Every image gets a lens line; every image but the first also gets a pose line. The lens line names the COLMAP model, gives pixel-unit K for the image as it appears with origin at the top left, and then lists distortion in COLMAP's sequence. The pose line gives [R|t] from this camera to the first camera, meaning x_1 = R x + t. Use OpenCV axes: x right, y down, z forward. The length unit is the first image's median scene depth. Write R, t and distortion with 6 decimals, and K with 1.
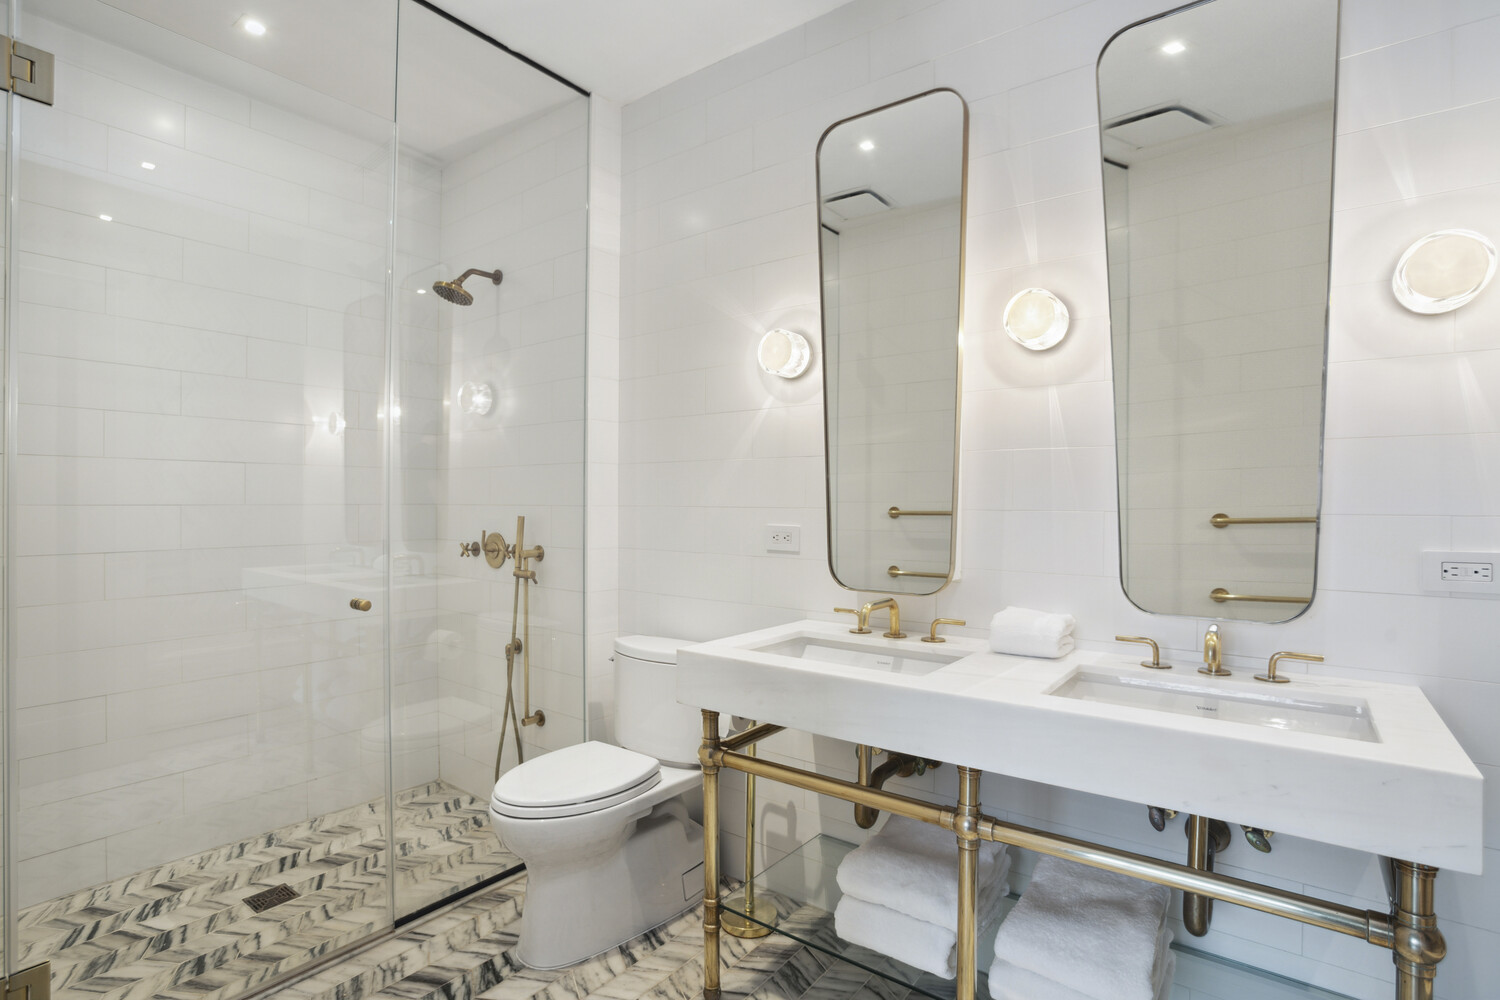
lens RADIAL K [[745.4, 0, 750.0], [0, 745.4, 500.0], [0, 0, 1]] dist [-0.020733, 0.000414]
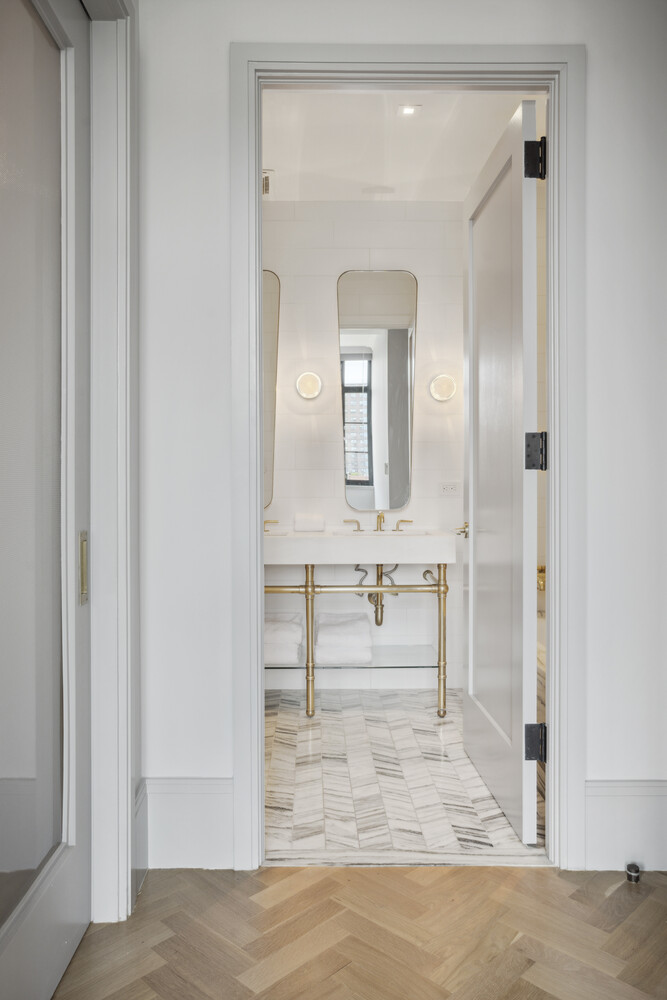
lens RADIAL K [[804.1, 0, 333.5], [0, 804.1, 500.0], [0, 0, 1]] dist [-0.000245, -0.000052]
pose [[0.796975, -0.022704, 0.603585, -1.276530], [0.008824, 0.999624, 0.025949, 0.050512], [-0.603948, -0.015354, 0.796876, -1.228906]]
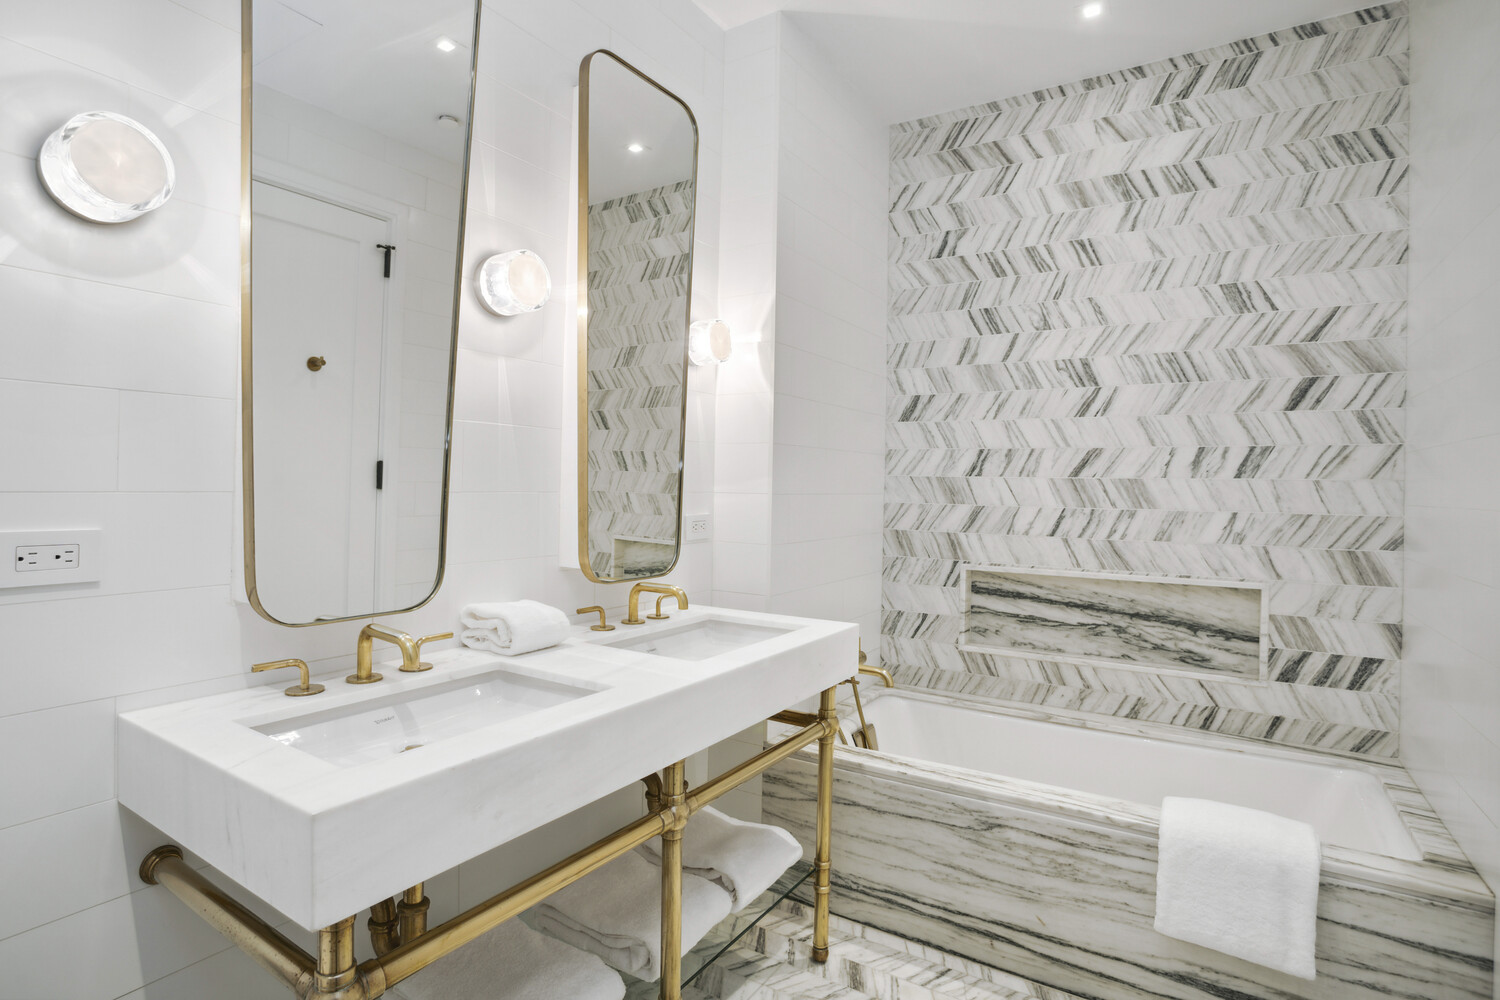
lens RADIAL K [[745.4, 0, 750.0], [0, 745.4, 500.0], [0, 0, 1]] dist [-0.020733, 0.000414]
pose [[-0.034528, -0.015506, 0.999283, -0.642960], [-0.003530, 0.999875, 0.015393, 0.010717], [-0.999397, -0.002996, -0.034579, 0.889711]]
